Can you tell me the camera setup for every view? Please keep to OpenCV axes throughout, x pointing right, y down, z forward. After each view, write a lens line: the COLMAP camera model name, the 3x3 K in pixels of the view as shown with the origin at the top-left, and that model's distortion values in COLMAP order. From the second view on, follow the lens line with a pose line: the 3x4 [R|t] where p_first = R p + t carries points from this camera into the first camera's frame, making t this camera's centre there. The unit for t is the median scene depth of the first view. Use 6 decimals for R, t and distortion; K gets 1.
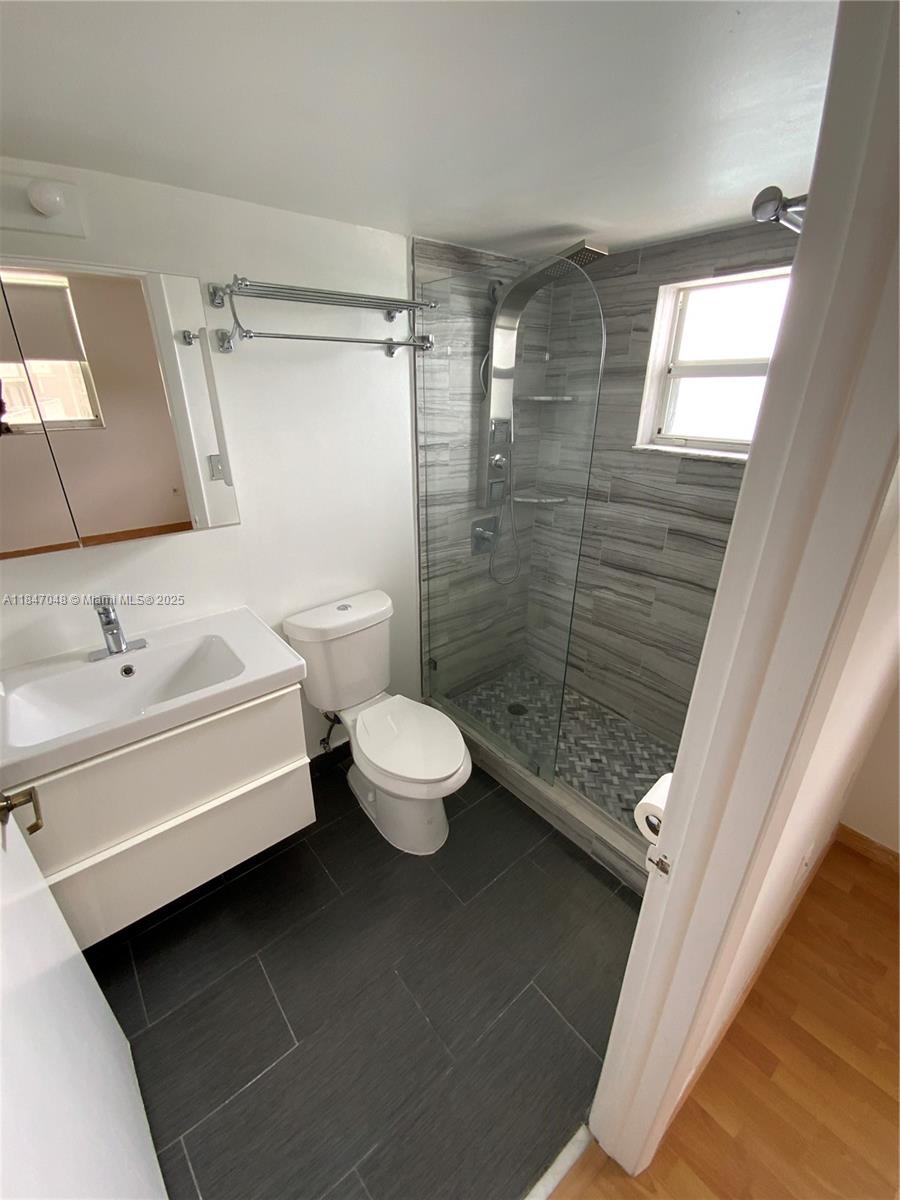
lens RADIAL K [[484.7, 0, 449.1], [0, 484.7, 595.4], [0, 0, 1]] dist [0.001304, -0.000162]
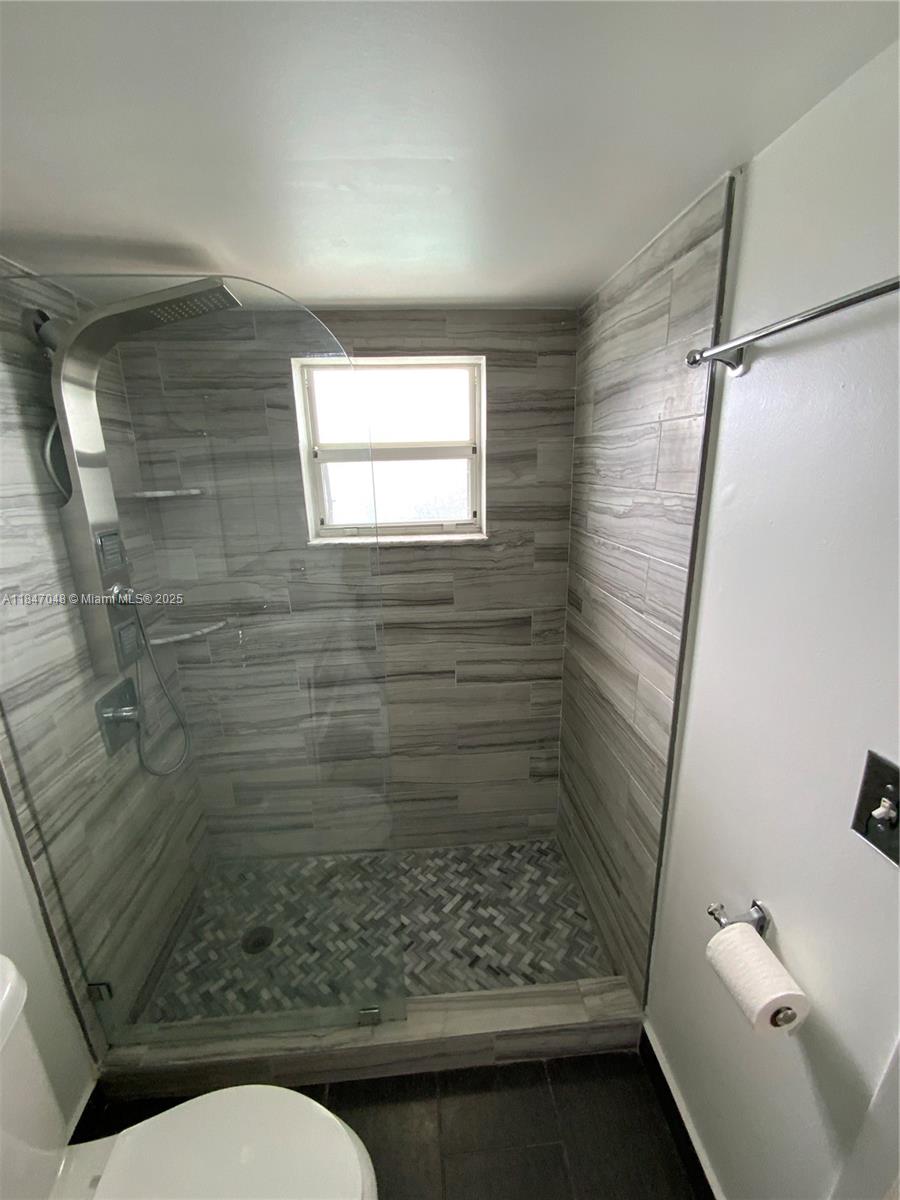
lens RADIAL K [[484.7, 0, 449.1], [0, 484.7, 595.4], [0, 0, 1]] dist [0.001304, -0.000162]
pose [[0.575737, -0.224464, 0.786221, -0.139502], [0.340771, 0.939958, 0.018815, -0.146681], [-0.743238, 0.257089, 0.617659, 0.315175]]
